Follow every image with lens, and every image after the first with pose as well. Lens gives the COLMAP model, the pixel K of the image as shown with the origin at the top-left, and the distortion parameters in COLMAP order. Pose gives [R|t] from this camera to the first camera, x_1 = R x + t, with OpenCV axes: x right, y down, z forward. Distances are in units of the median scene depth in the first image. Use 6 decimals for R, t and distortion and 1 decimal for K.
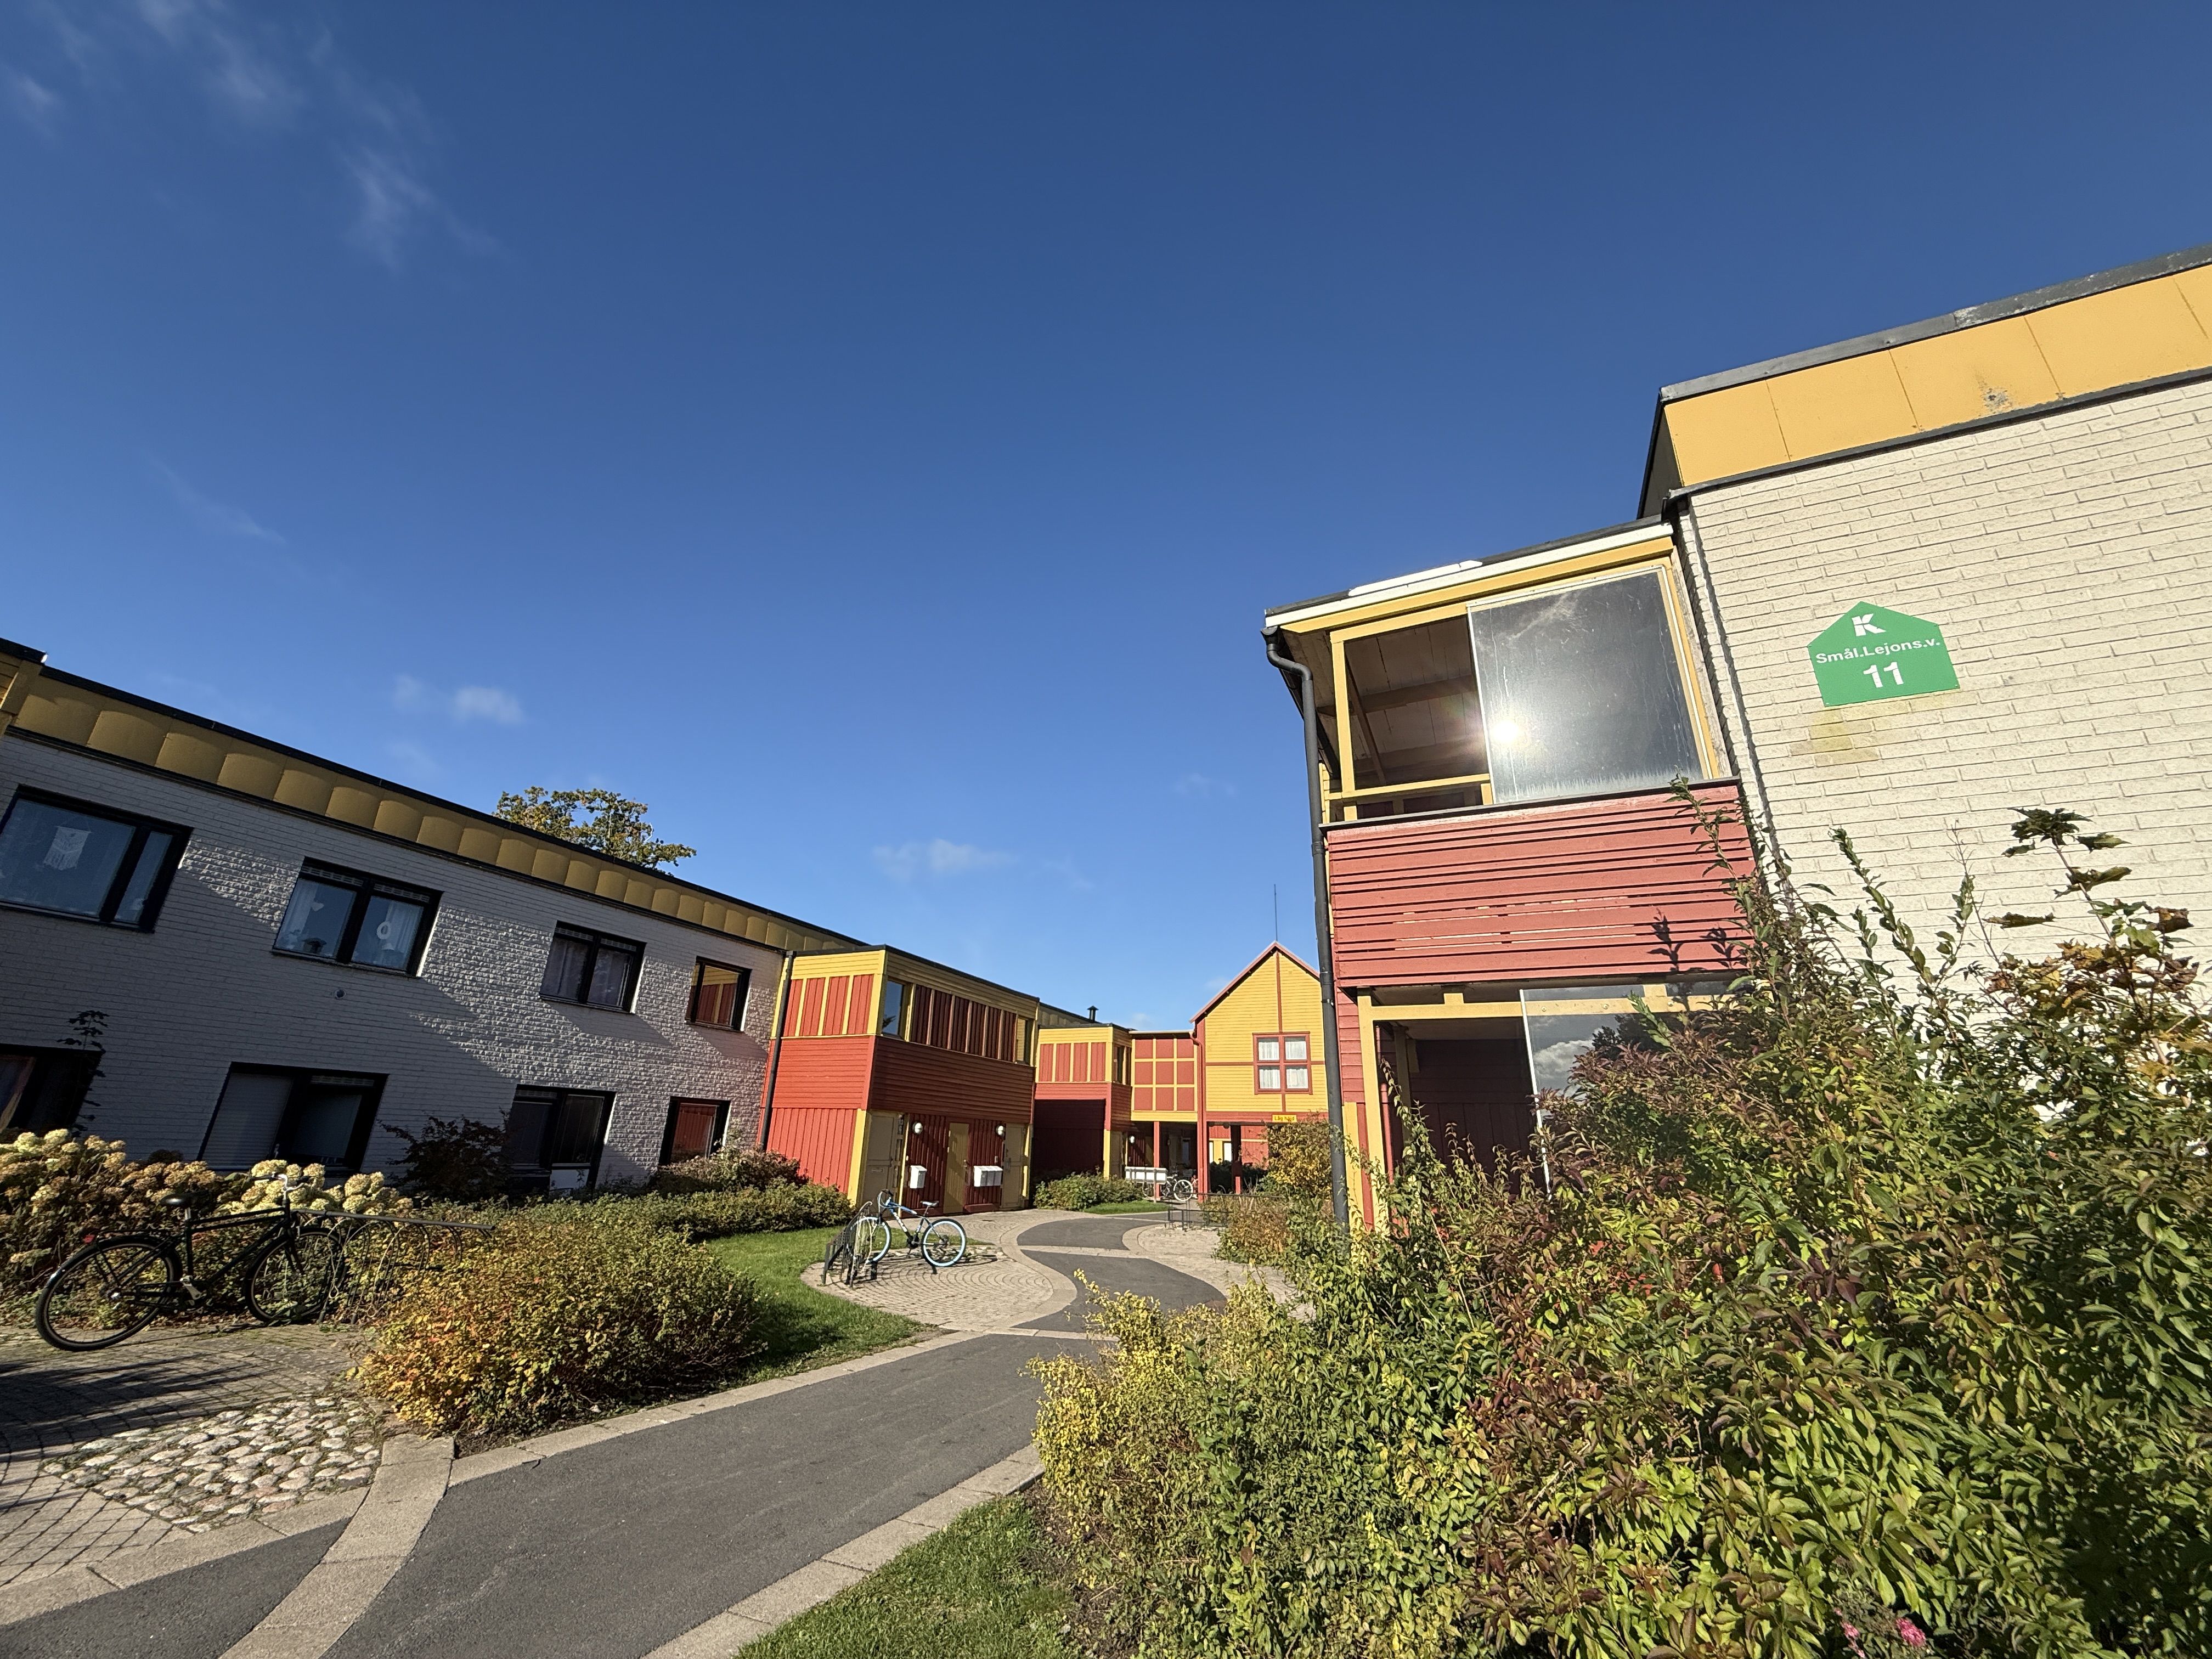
lens RADIAL K [[880.1, 0, 1116.4], [0, 880.1, 844.7], [0, 0, 1]] dist [0.001202, 0.000147]
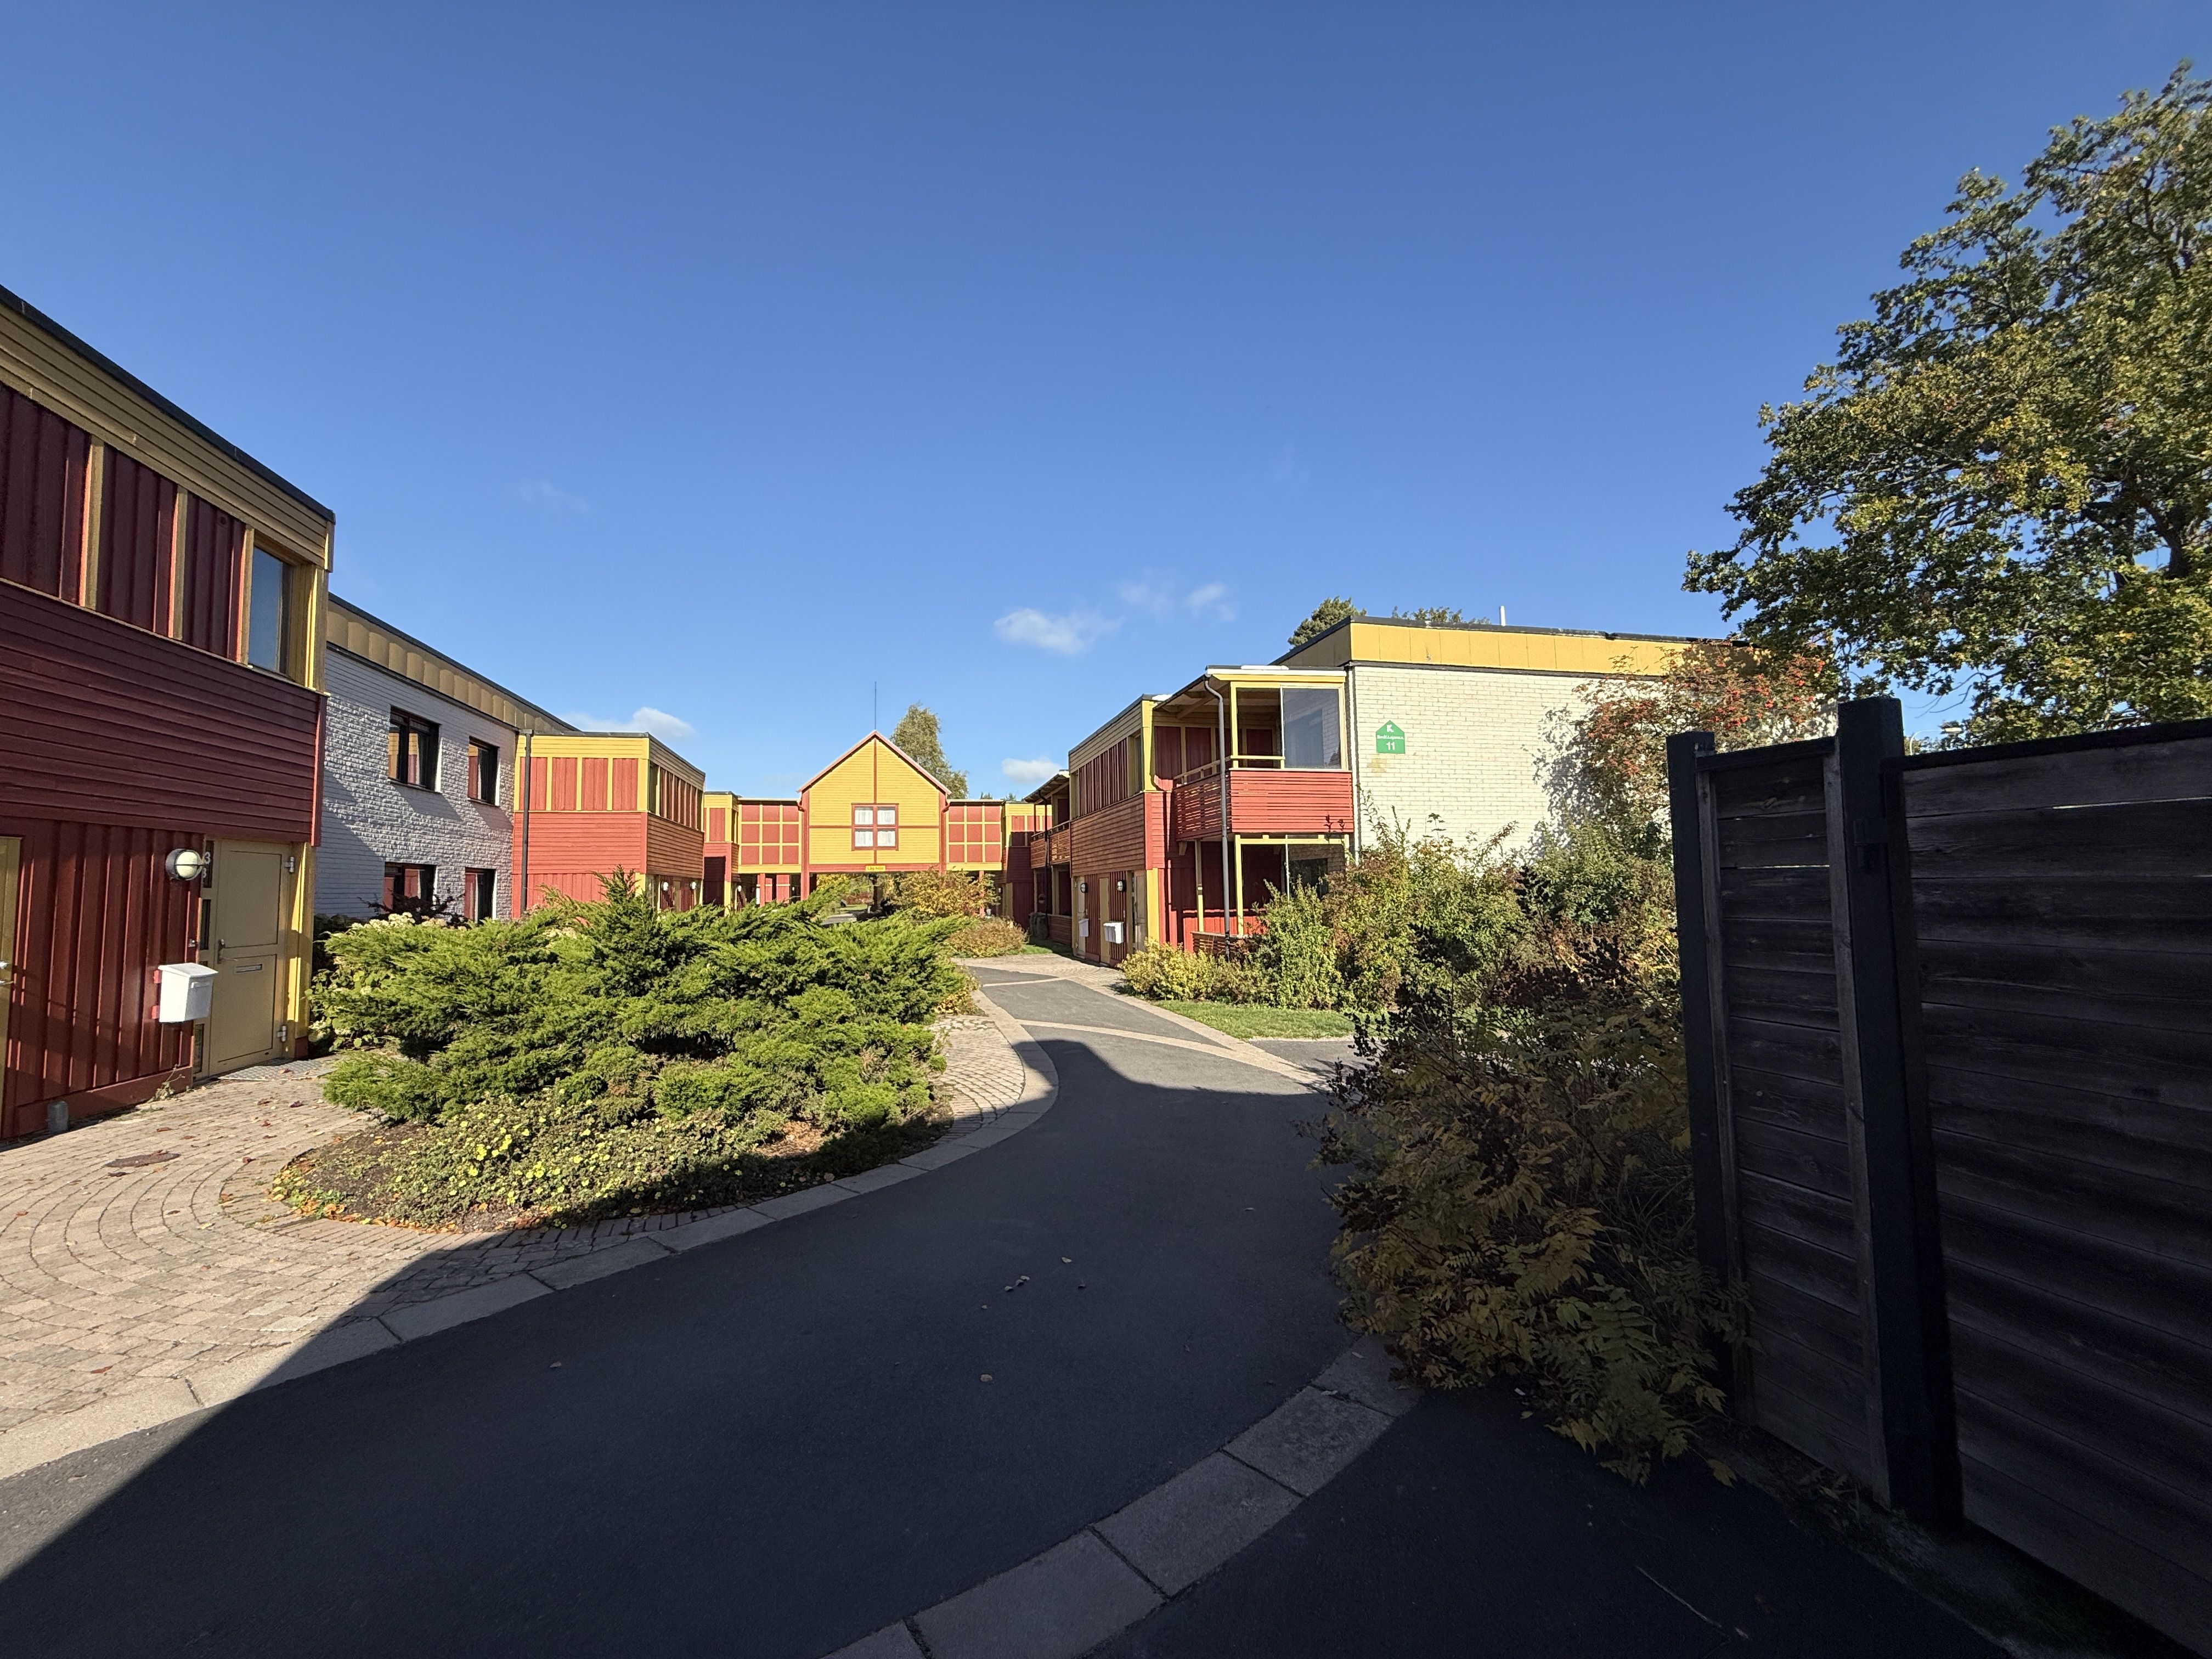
lens RADIAL K [[883.0, 0, 1103.9], [0, 883.0, 831.8], [0, 0, 1]] dist [0.001530, 0.000061]
pose [[0.791241, 0.000802, 0.611504, -0.507128], [-0.164346, 0.963486, 0.211387, -0.102679], [-0.589006, -0.267756, 0.762482, -0.246958]]
